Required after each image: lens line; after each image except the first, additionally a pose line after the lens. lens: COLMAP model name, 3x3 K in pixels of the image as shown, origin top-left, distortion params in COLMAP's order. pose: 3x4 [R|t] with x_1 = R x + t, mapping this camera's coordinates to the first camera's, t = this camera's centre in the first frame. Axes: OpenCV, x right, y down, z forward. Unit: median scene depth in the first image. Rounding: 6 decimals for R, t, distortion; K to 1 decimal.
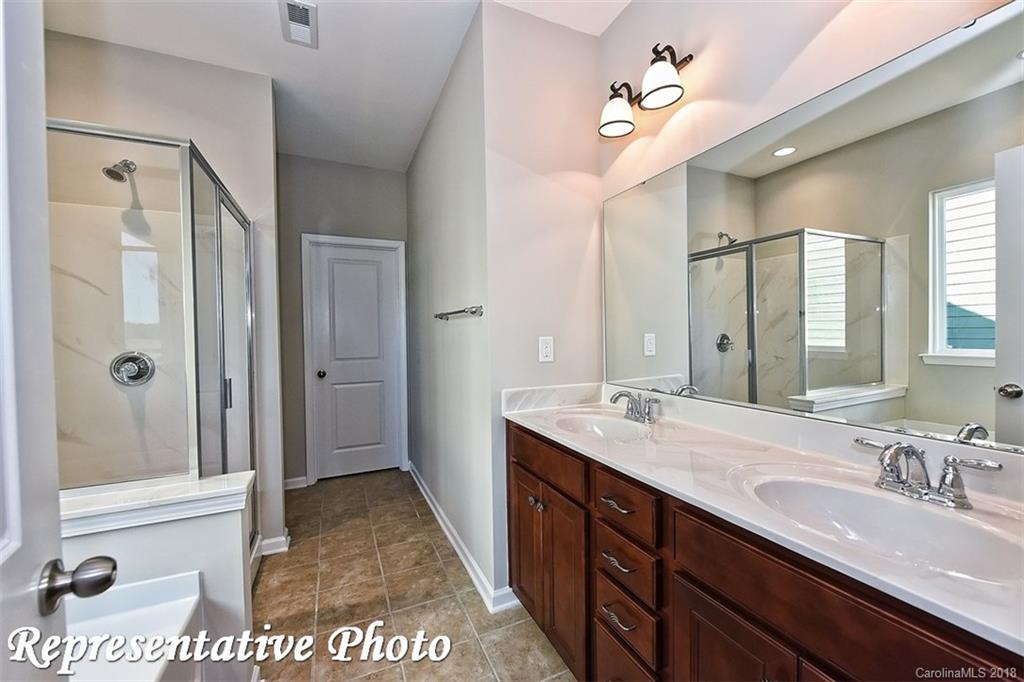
lens RADIAL K [[408.6, 0, 512.0], [0, 408.6, 341.0], [0, 0, 1]] dist [0.000863, 0.000097]
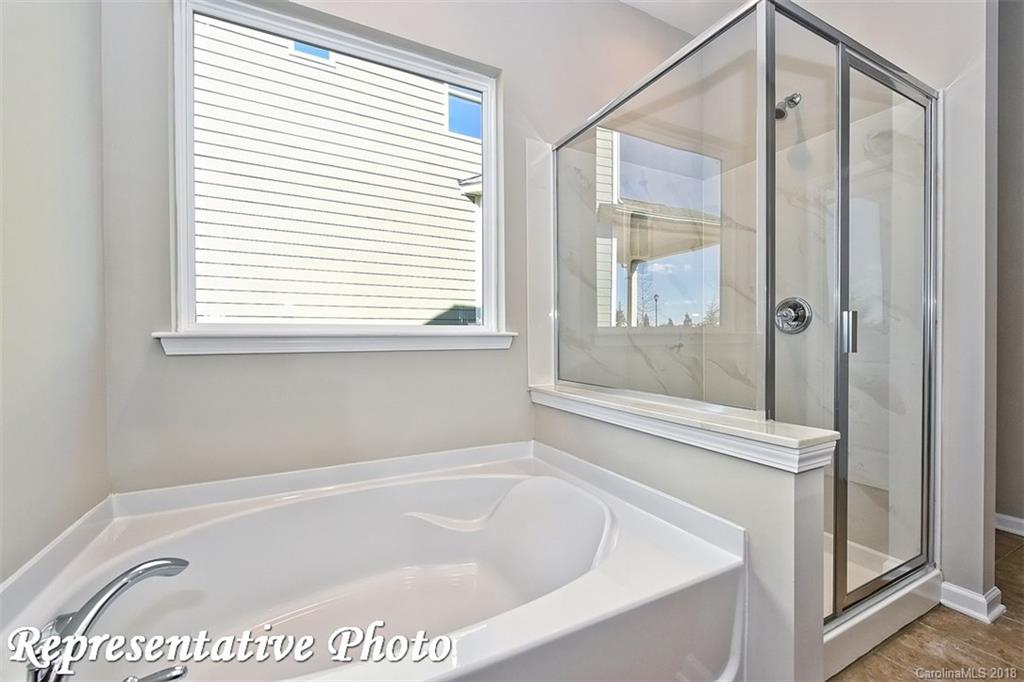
lens RADIAL K [[423.7, 0, 516.9], [0, 423.7, 340.0], [0, 0, 1]] dist [-0.002350, -0.000228]
pose [[0.062028, 0.024493, -0.997774, 0.009001], [-0.017917, 0.999565, 0.023423, 0.108103], [0.997914, 0.016424, 0.062440, 0.294045]]
